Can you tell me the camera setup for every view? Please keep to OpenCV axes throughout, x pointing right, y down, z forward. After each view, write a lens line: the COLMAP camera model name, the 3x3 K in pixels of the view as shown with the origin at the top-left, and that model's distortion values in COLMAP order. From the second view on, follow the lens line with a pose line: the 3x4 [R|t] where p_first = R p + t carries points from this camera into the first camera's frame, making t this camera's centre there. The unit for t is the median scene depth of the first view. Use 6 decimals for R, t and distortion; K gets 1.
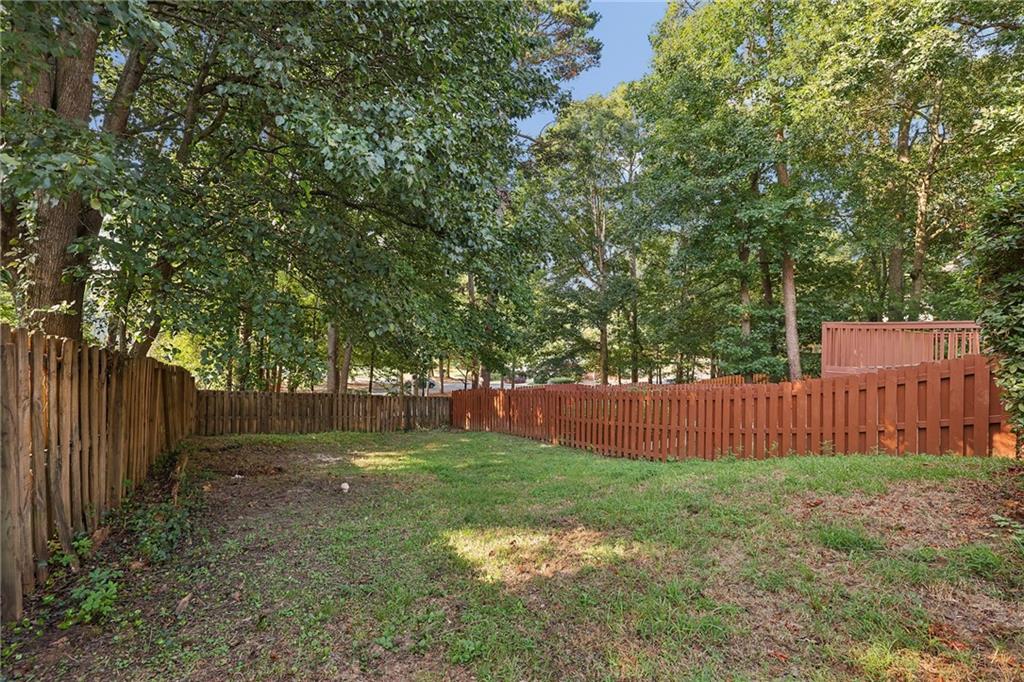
lens RADIAL K [[426.9, 0, 510.2], [0, 426.9, 326.8], [0, 0, 1]] dist [-0.045772, 0.017745]
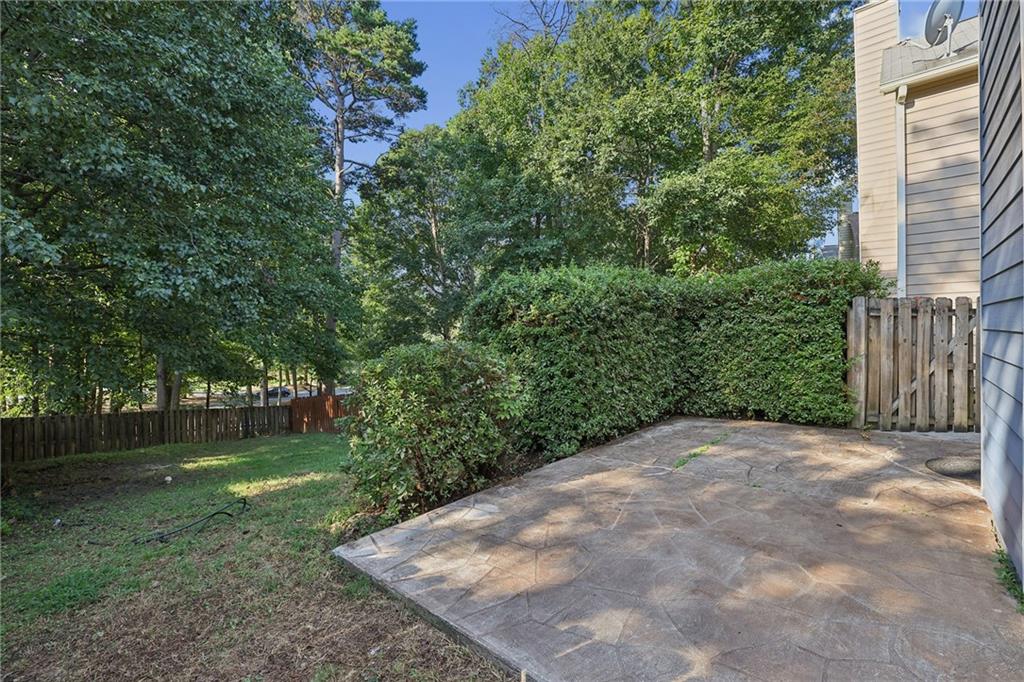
lens RADIAL K [[426.9, 0, 510.2], [0, 426.9, 326.8], [0, 0, 1]] dist [-0.045772, 0.017745]
pose [[0.958241, -0.028472, 0.284540, 0.116640], [0.026949, 0.999594, 0.009267, -0.036204], [-0.284689, -0.001212, 0.958619, -0.235184]]
